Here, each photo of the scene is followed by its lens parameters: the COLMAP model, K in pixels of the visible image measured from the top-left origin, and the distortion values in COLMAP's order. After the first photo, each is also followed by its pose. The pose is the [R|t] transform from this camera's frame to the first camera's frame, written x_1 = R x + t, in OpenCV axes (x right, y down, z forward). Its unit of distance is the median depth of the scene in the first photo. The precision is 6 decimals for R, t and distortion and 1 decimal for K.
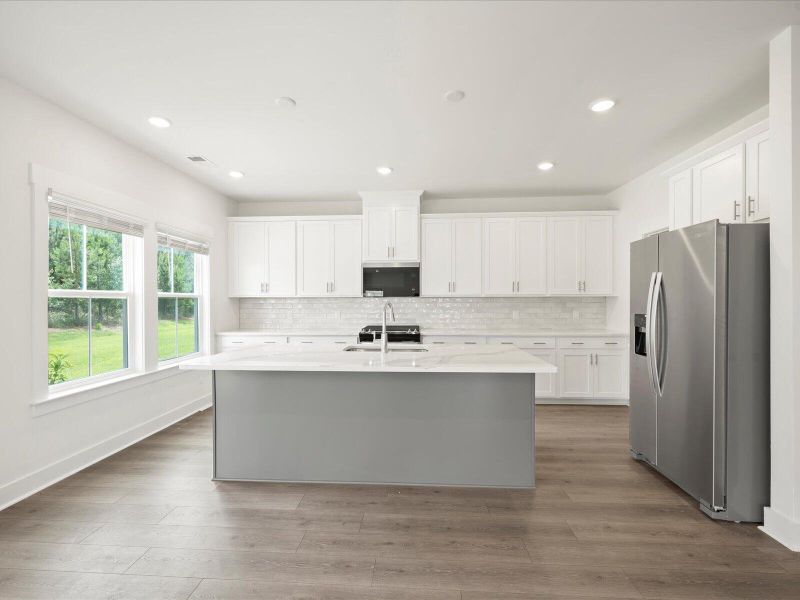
lens RADIAL K [[364.5, 0, 405.7], [0, 364.5, 295.9], [0, 0, 1]] dist [-0.006249, -0.000958]
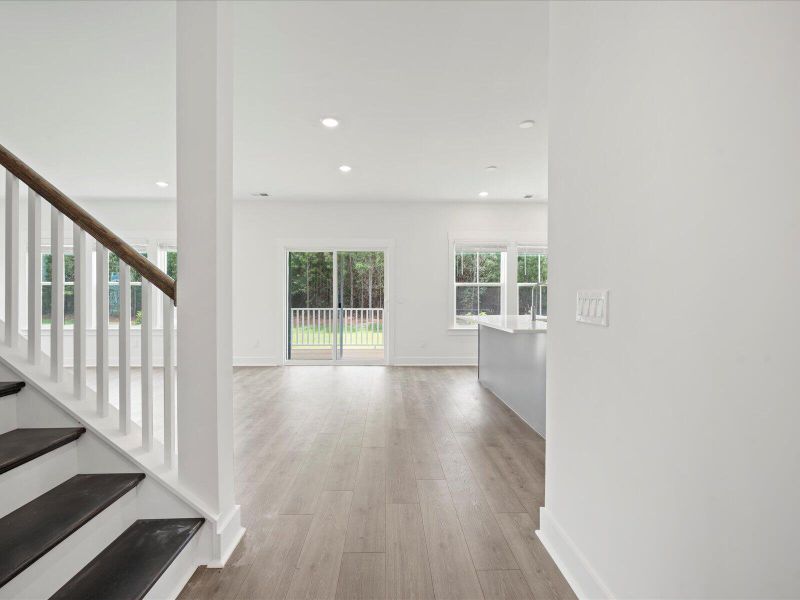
lens RADIAL K [[364.5, 0, 405.5], [0, 364.5, 302.9], [0, 0, 1]] dist [-0.006249, -0.000958]
pose [[0.102754, 0.001584, -0.994706, 0.723947], [0.006776, 0.999974, 0.002292, 0.056590], [0.994684, -0.006976, 0.102740, 0.228978]]
